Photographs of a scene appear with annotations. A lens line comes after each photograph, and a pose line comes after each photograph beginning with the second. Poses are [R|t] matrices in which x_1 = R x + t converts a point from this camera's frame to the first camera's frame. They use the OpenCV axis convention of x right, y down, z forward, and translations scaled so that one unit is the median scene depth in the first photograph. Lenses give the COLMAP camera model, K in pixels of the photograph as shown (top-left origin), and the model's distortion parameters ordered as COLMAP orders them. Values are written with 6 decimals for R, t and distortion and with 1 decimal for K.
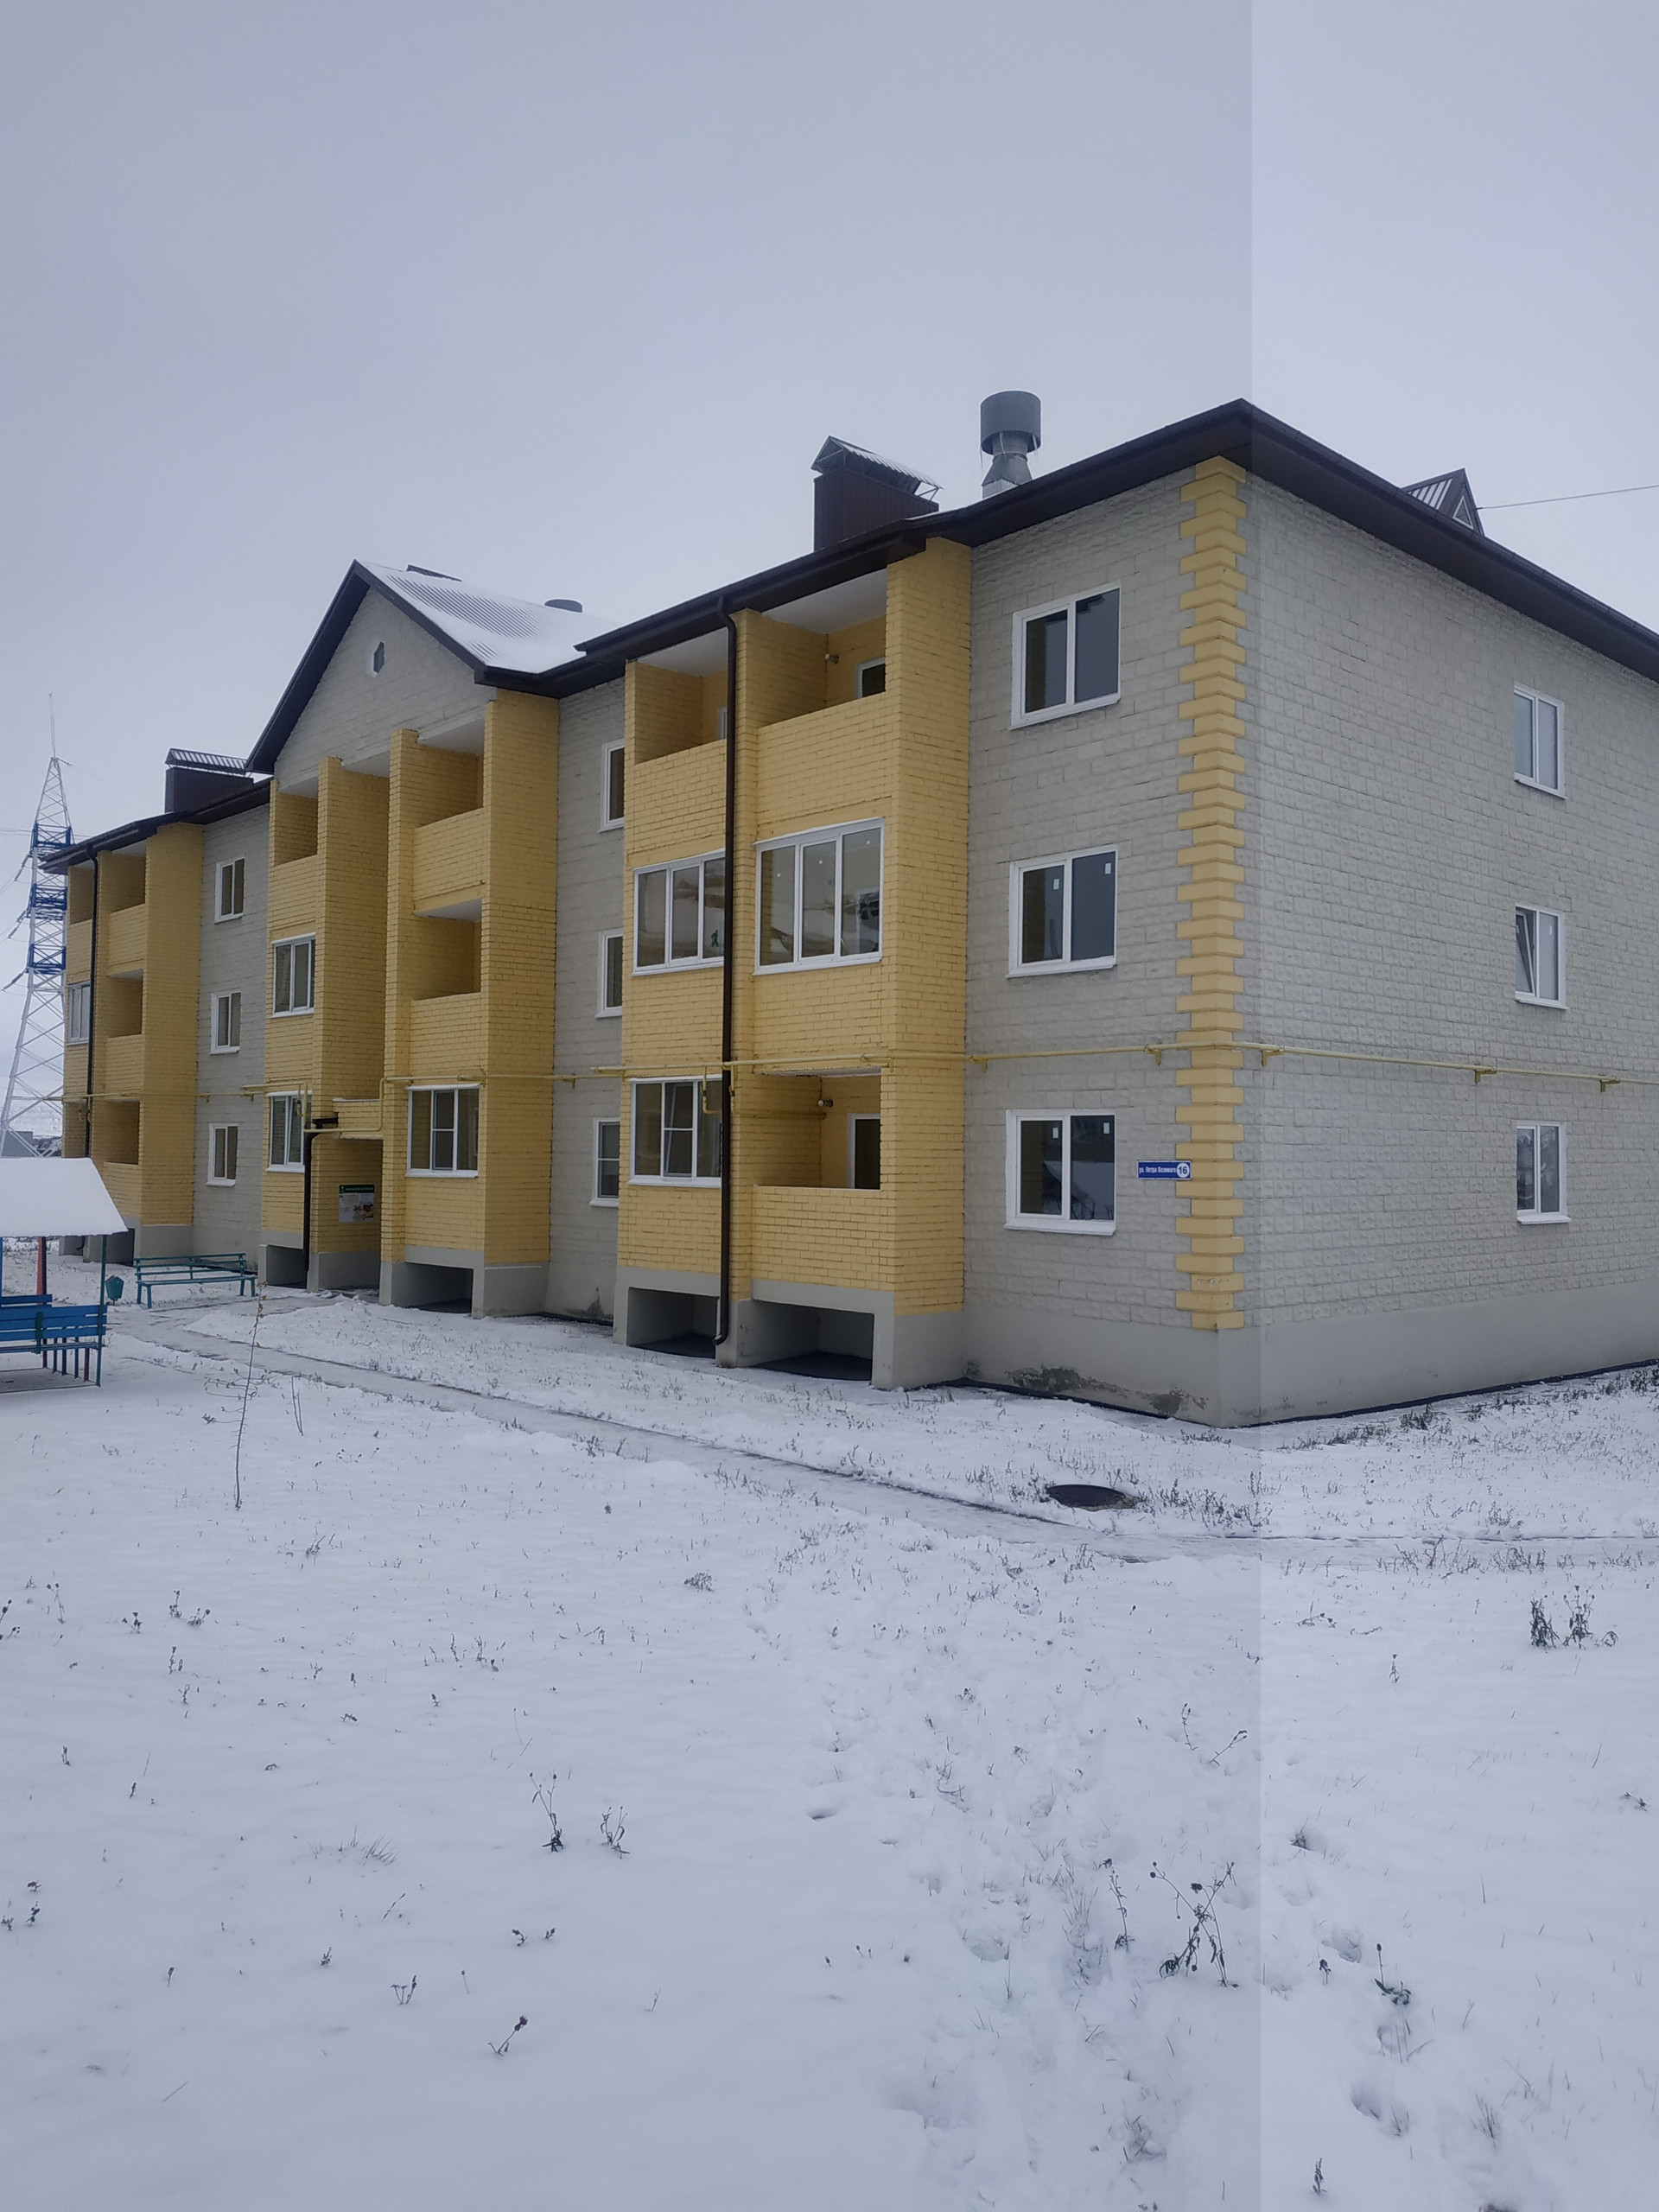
lens RADIAL K [[1668.0, 0, 838.4], [0, 1668.0, 1103.2], [0, 0, 1]] dist [0.032722, -0.050509]
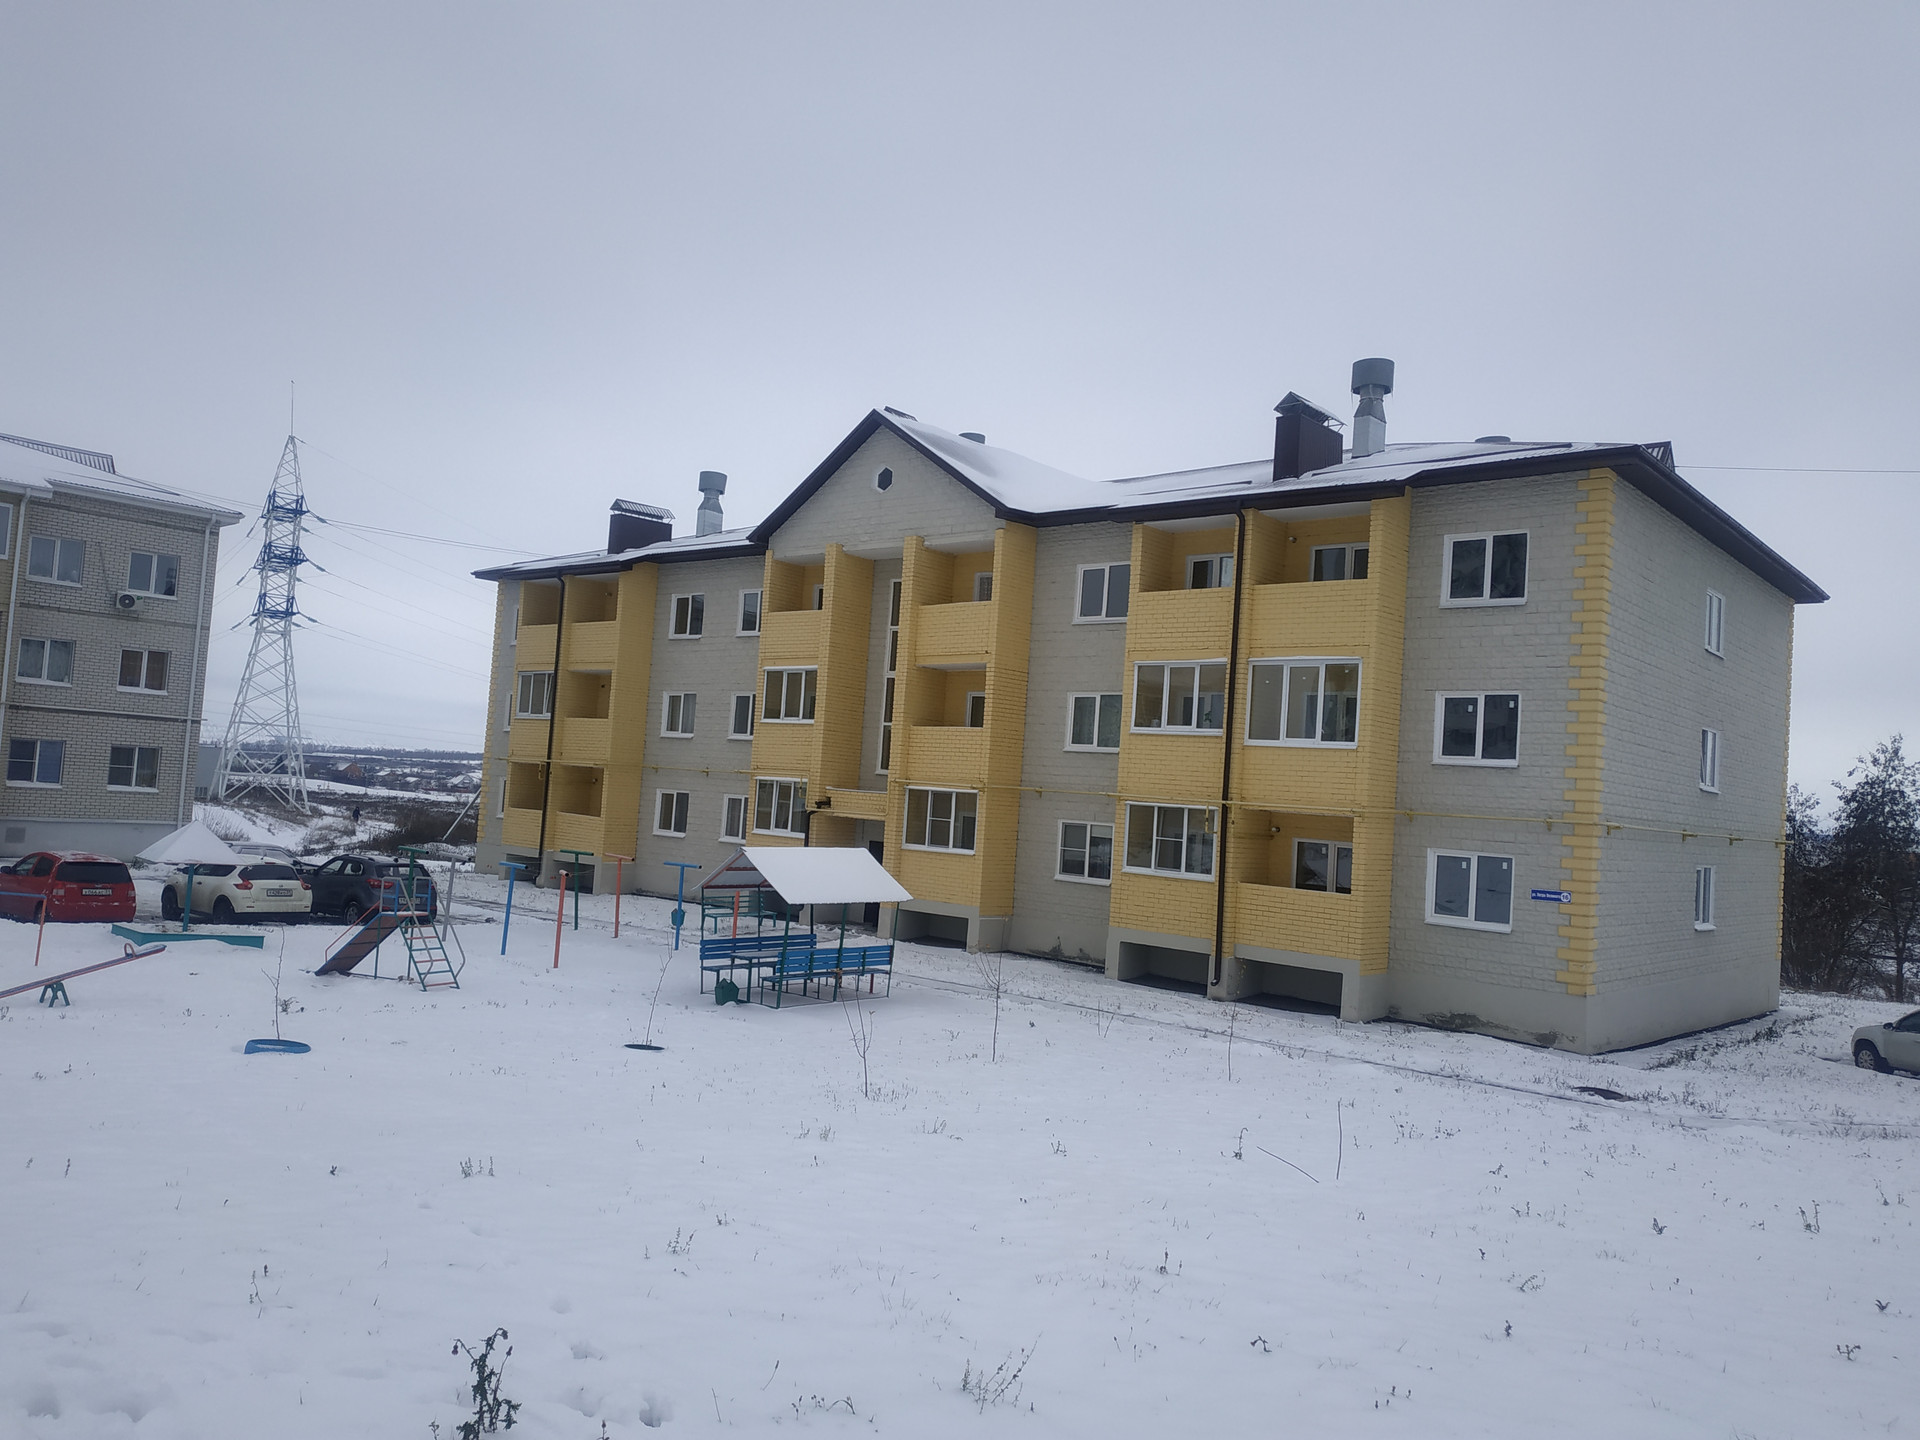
lens RADIAL K [[1447.8, 0, 942.0], [0, 1447.8, 719.6], [0, 0, 1]] dist [0.032722, -0.050509]
pose [[0.992567, 0.064319, 0.103315, -0.464110], [-0.062326, 0.997804, -0.022405, -0.052801], [-0.104529, 0.015799, 0.994396, -0.298073]]
